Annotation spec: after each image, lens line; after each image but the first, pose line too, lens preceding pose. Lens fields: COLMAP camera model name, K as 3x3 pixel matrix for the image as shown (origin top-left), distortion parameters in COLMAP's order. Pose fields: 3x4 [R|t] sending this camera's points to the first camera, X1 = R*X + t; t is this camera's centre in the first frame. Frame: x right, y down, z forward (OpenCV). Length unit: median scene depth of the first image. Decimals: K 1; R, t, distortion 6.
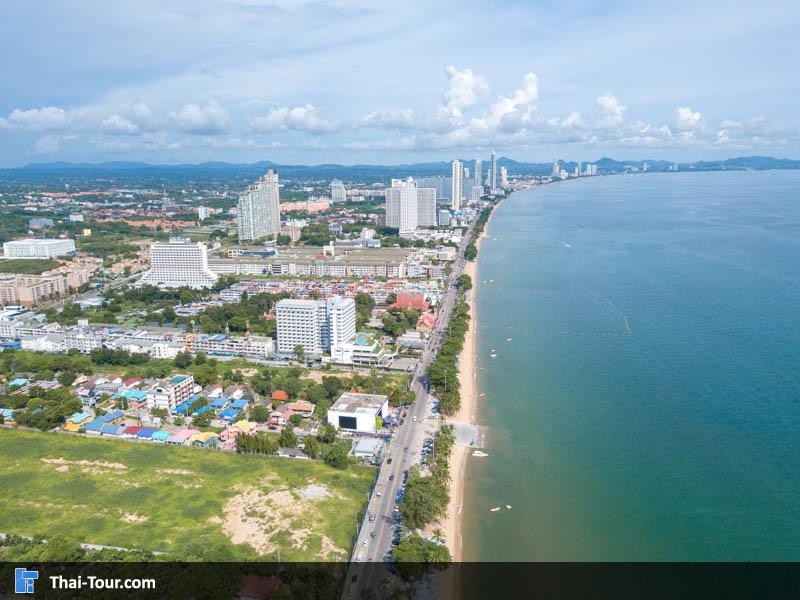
lens RADIAL K [[675.0, 0, 400.0], [0, 675.0, 300.0], [0, 0, 1]] dist [-0.066936, 0.017870]
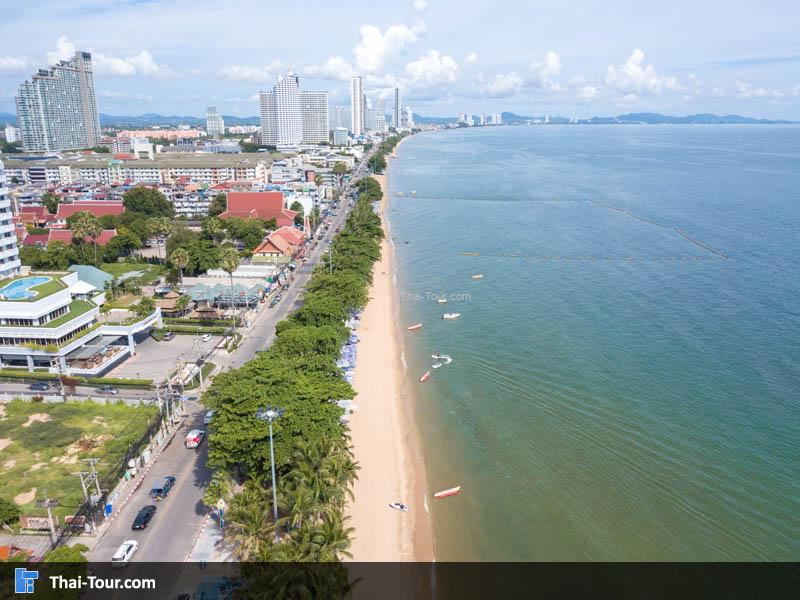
lens RADIAL K [[675.0, 0, 400.0], [0, 675.0, 300.0], [0, 0, 1]] dist [-0.066936, 0.017870]
pose [[0.989973, -0.037250, 0.136260, 0.064846], [0.028869, 0.997598, 0.062970, 0.052434], [-0.138278, -0.058405, 0.988670, 0.677738]]
